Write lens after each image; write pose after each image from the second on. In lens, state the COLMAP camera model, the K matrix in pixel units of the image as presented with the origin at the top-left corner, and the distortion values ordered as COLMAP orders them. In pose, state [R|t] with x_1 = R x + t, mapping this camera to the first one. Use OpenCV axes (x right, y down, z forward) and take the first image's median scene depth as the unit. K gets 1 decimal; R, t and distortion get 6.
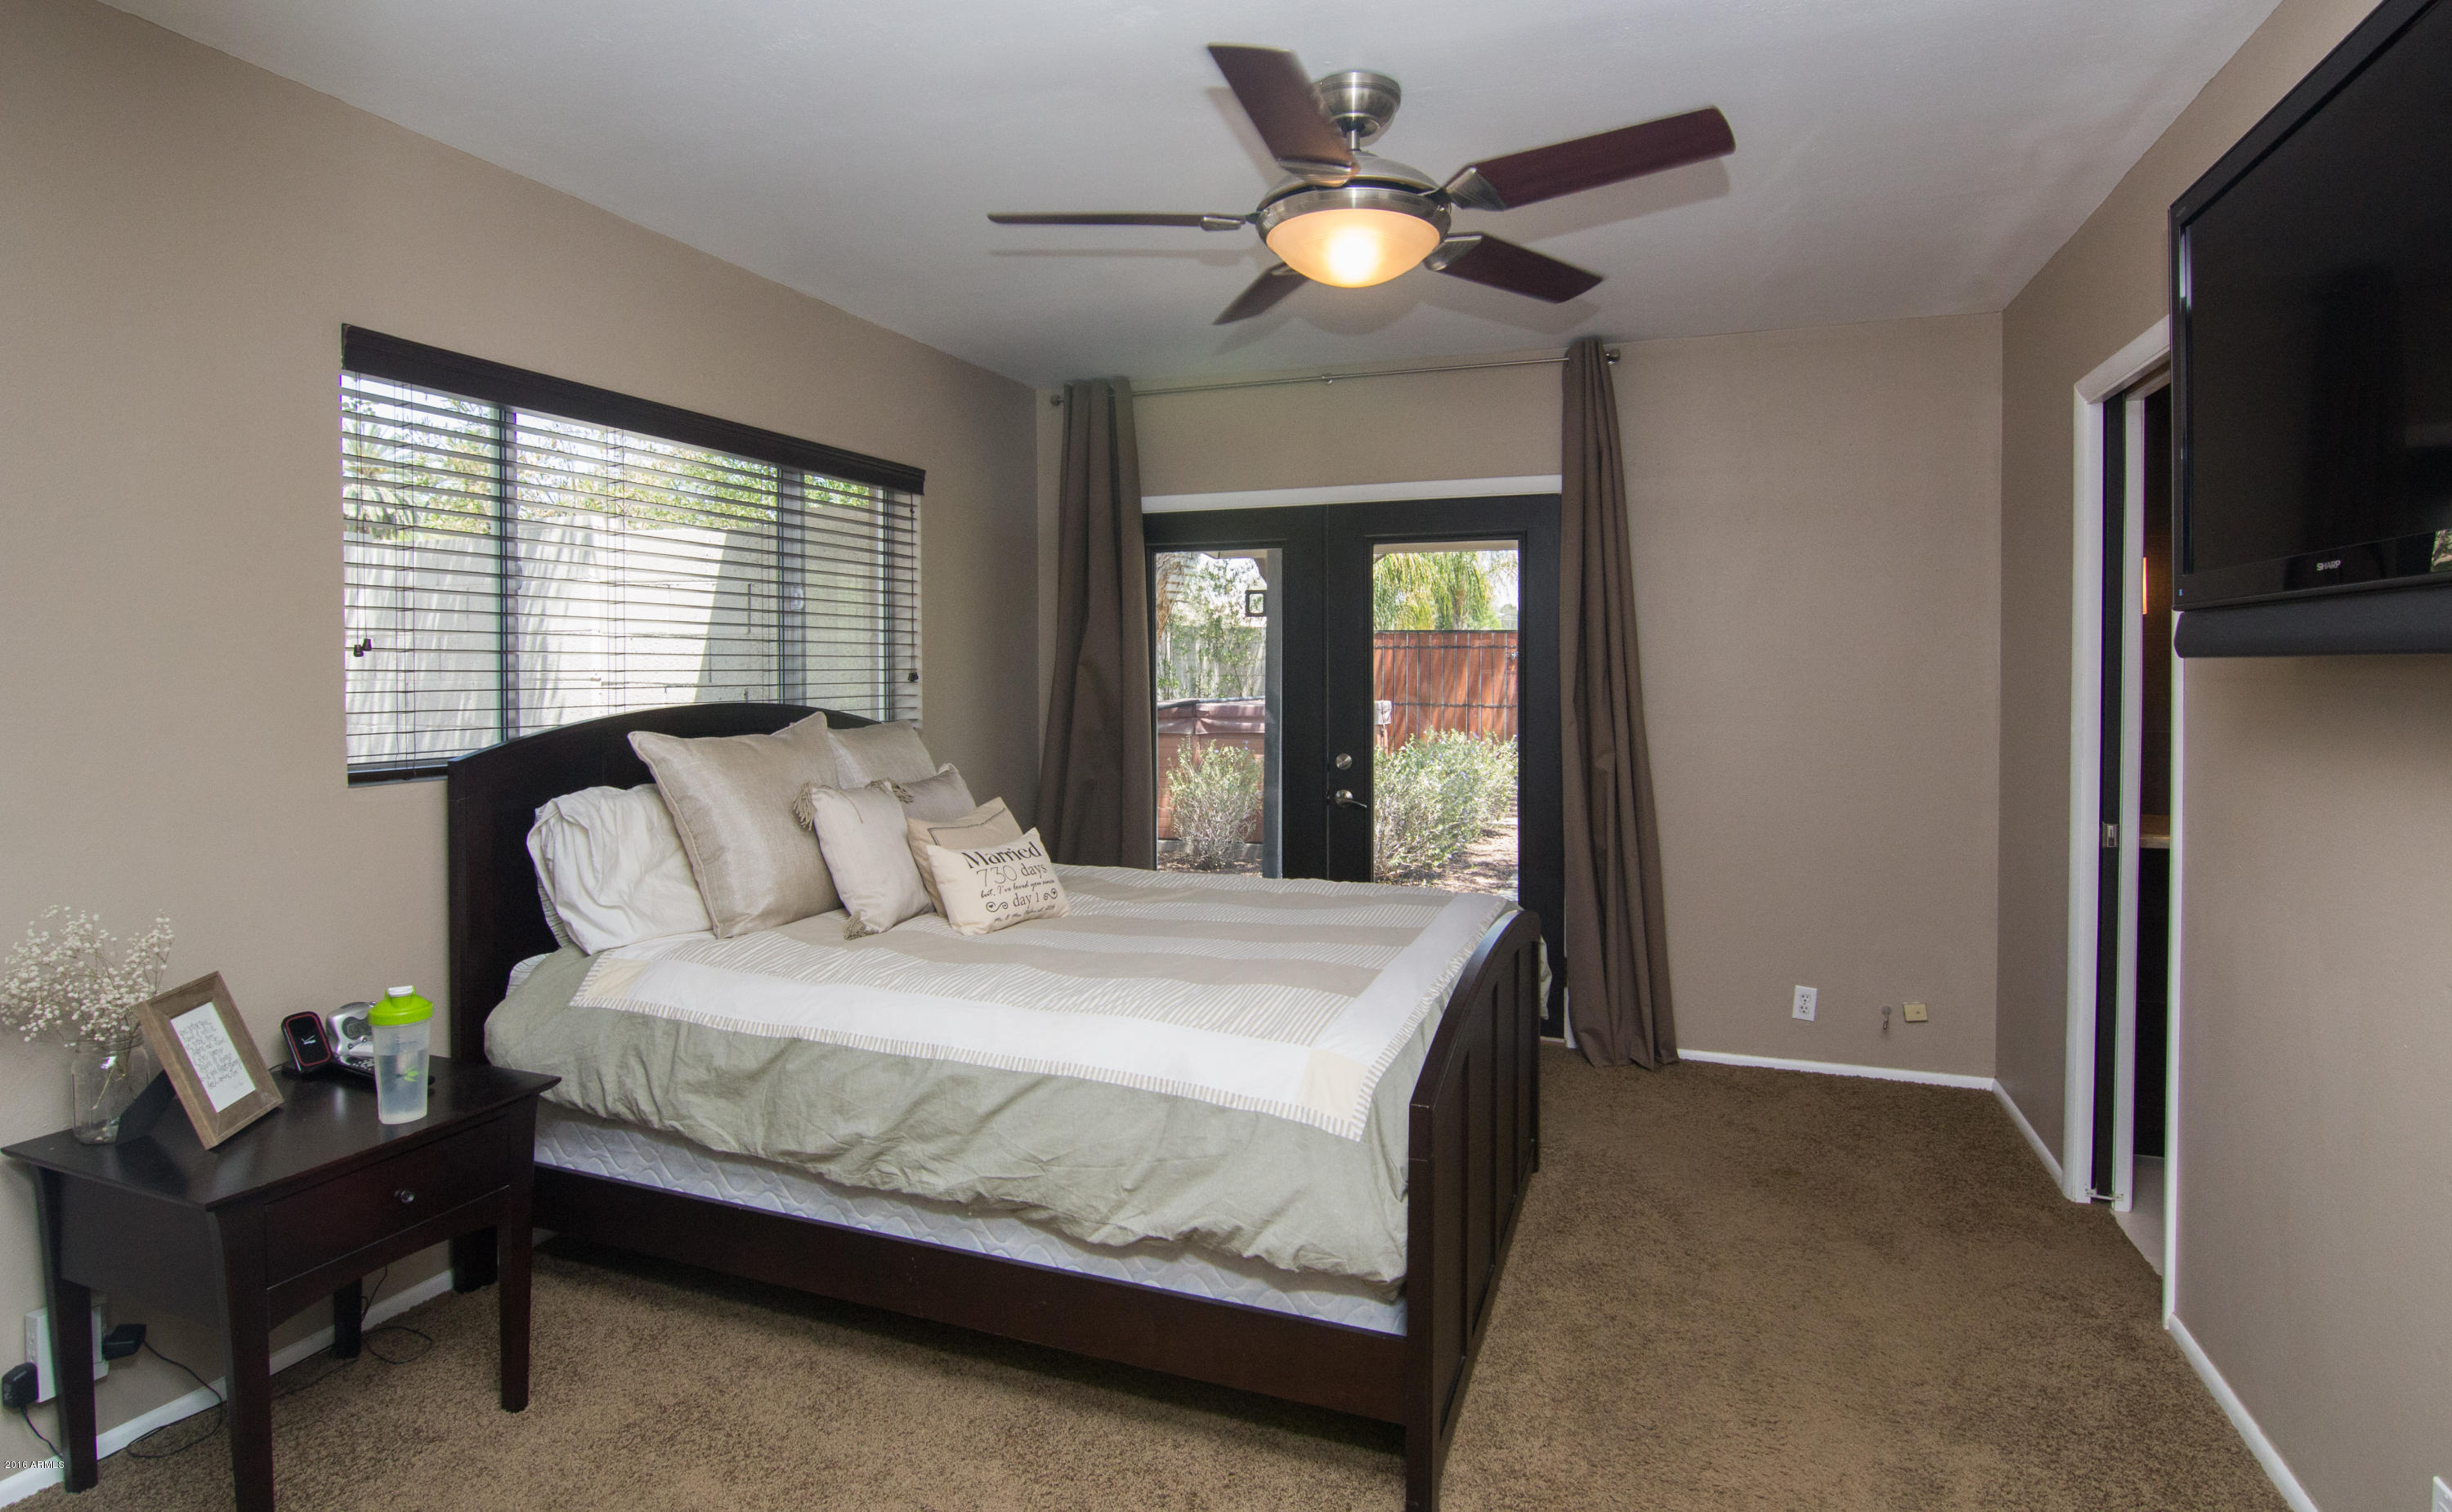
lens RADIAL K [[1254.4, 0, 1222.0], [0, 1254.4, 690.6], [0, 0, 1]] dist [-0.012584, -0.001216]
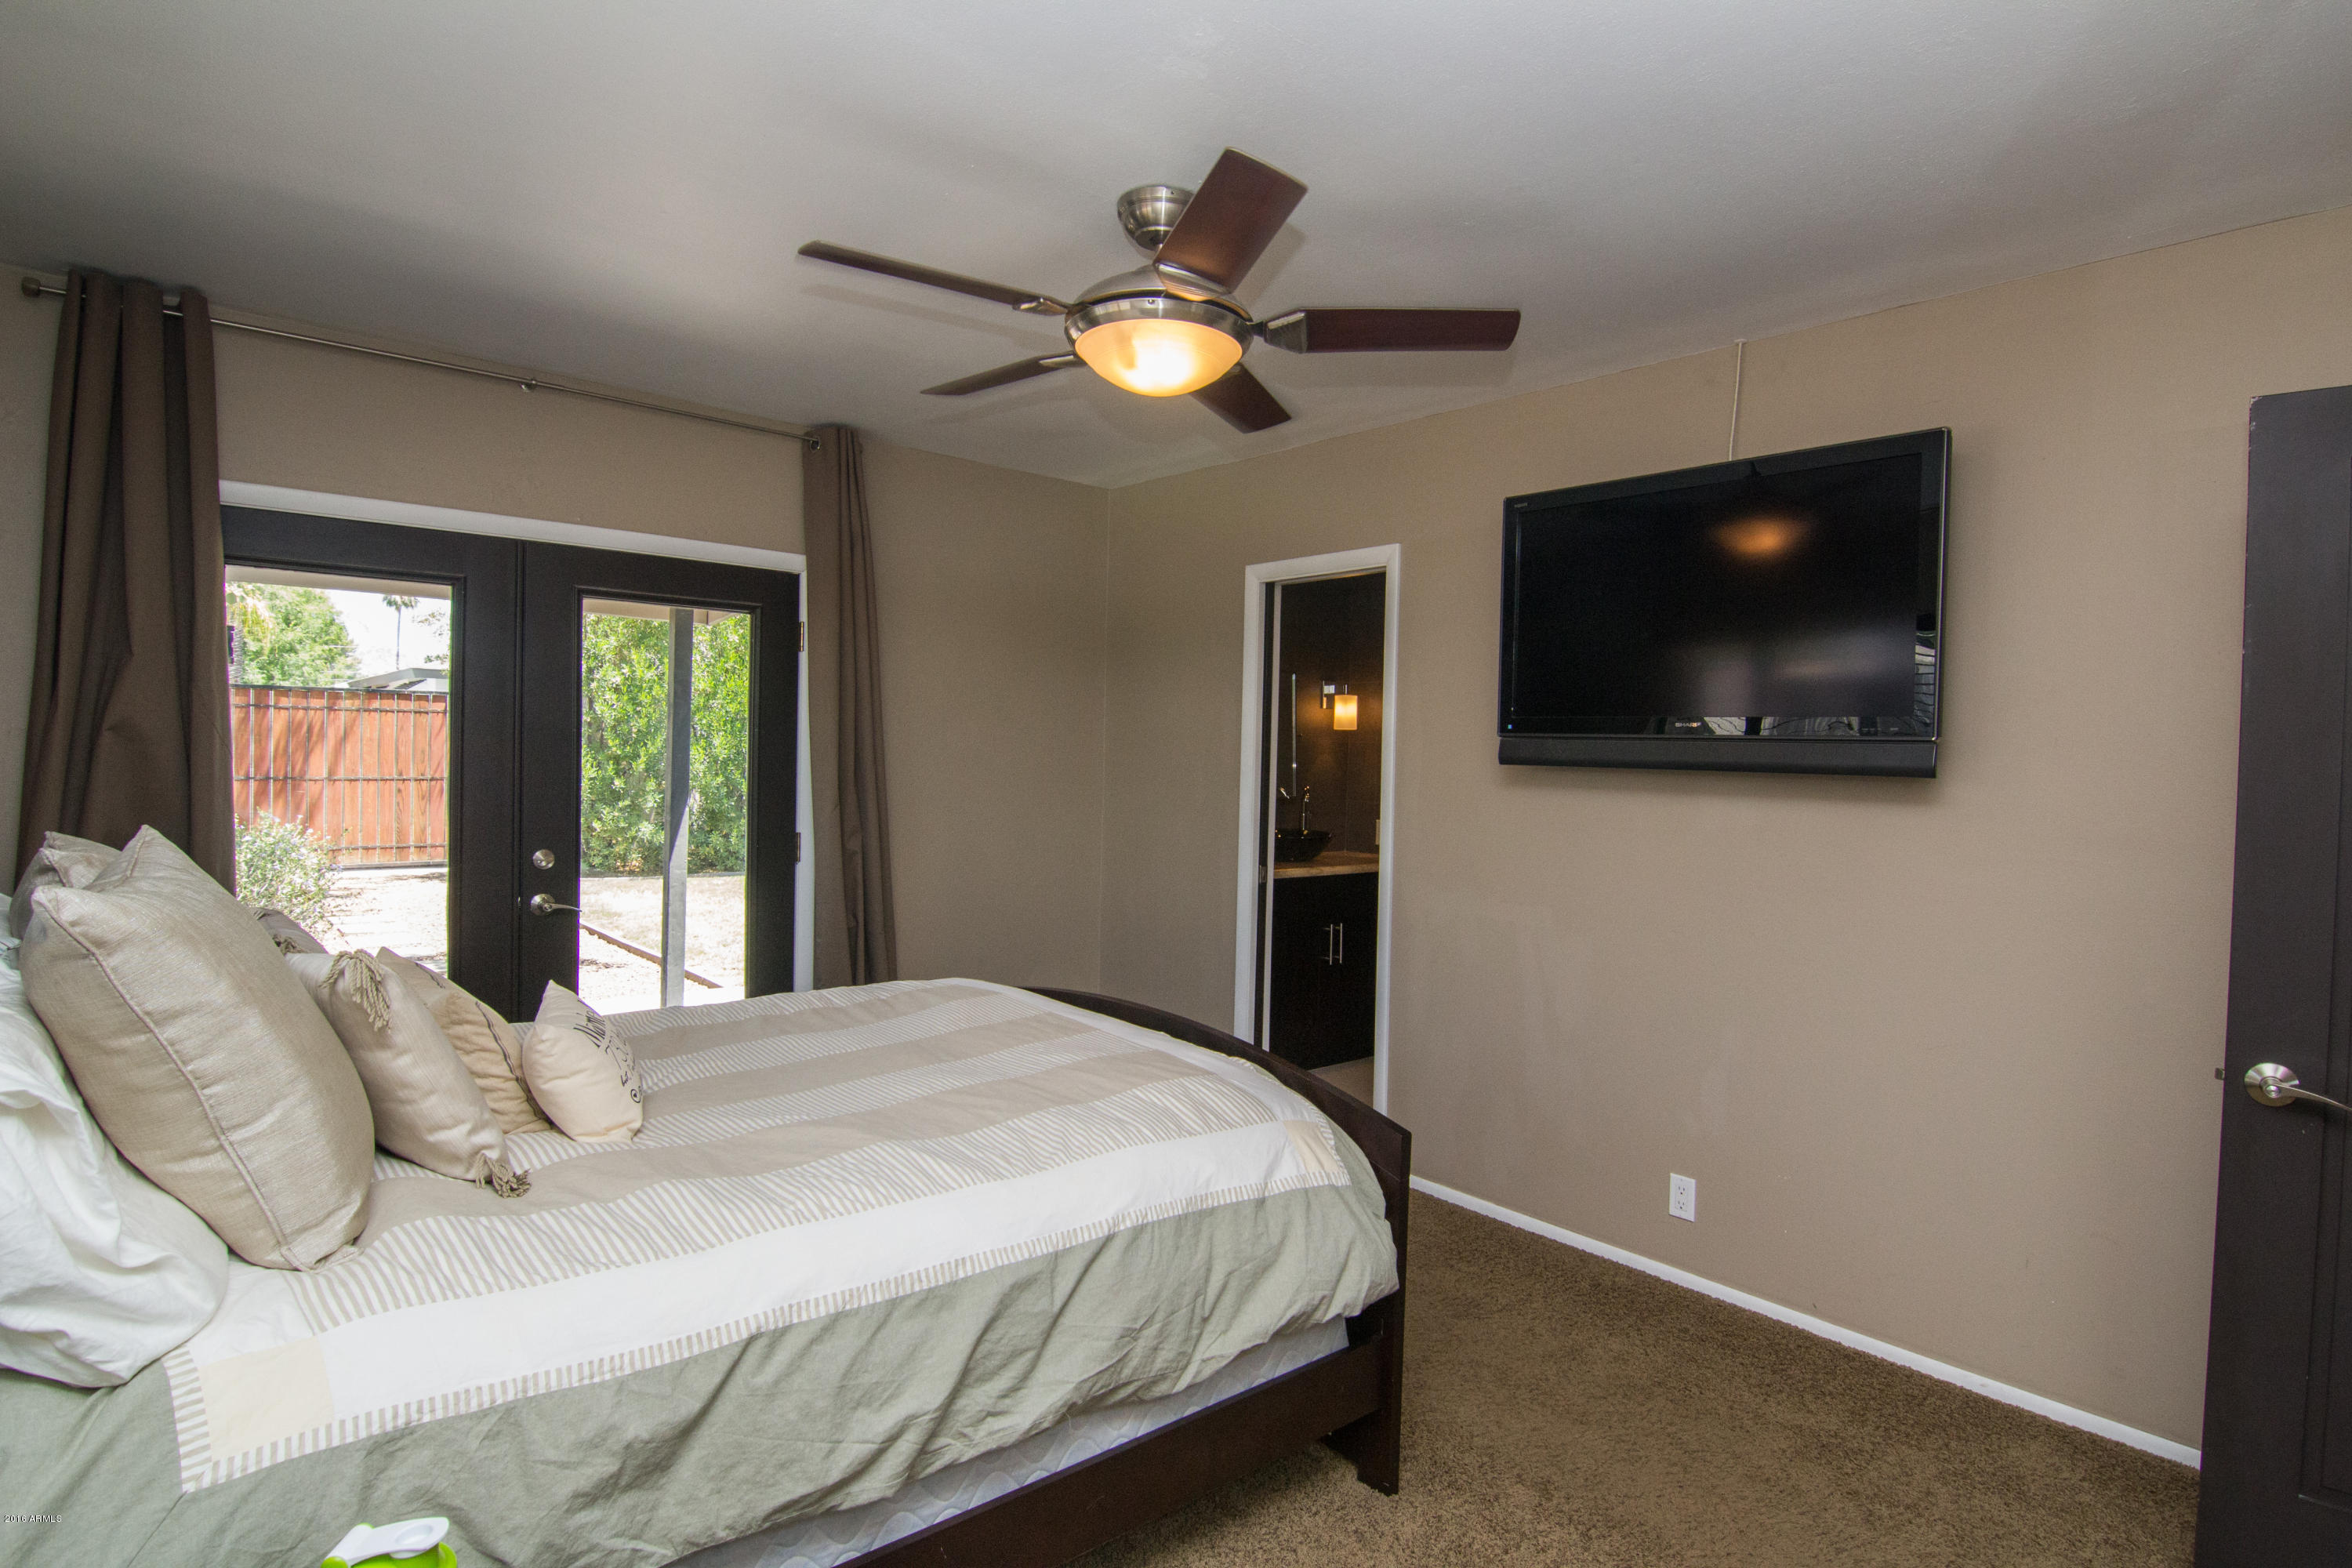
lens RADIAL K [[1201.8, 0, 1177.8], [0, 1201.8, 780.5], [0, 0, 1]] dist [-0.000705, -0.015528]
pose [[0.481975, -0.006128, 0.876164, -0.759789], [-0.011139, 0.999852, 0.013120, -0.018197], [-0.876114, -0.016083, 0.481835, 0.504461]]
